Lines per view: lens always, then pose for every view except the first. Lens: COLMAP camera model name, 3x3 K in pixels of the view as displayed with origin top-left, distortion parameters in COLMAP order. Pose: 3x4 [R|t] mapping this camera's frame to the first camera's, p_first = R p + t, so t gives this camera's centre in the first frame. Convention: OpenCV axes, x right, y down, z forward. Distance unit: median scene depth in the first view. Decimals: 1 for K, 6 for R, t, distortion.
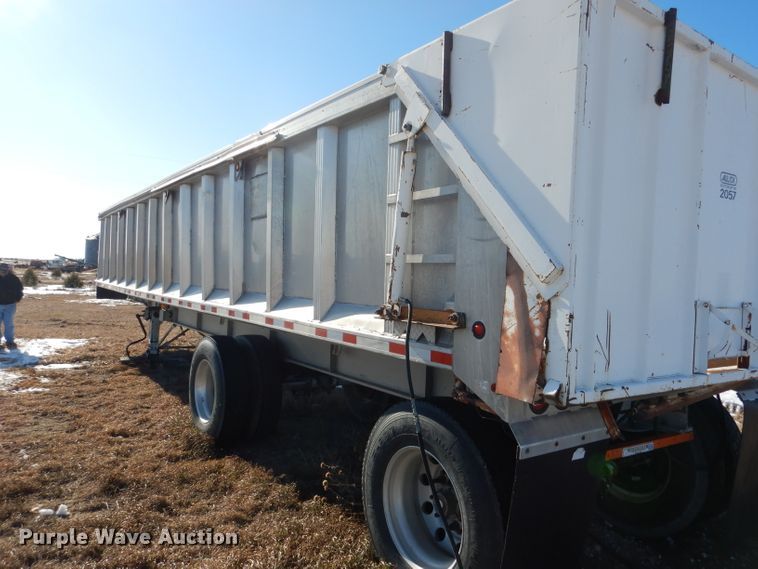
lens RADIAL K [[557.5, 0, 379.5], [0, 557.5, 283.1], [0, 0, 1]] dist [0.010094, -0.010238]
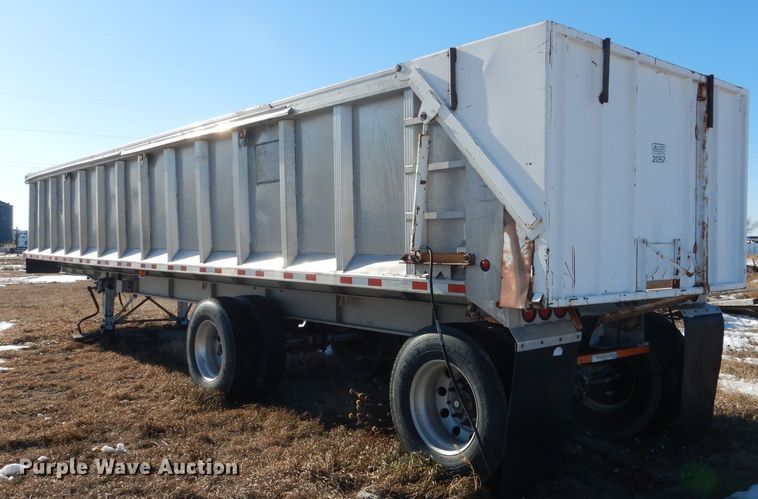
lens RADIAL K [[709.7, 0, 379.0], [0, 709.7, 253.3], [0, 0, 1]] dist [-0.029008, 0.000000]
pose [[0.995568, -0.042255, 0.084023, -0.188499], [0.041169, 0.999045, 0.014623, 0.014148], [-0.084561, -0.011099, 0.996357, -0.601818]]
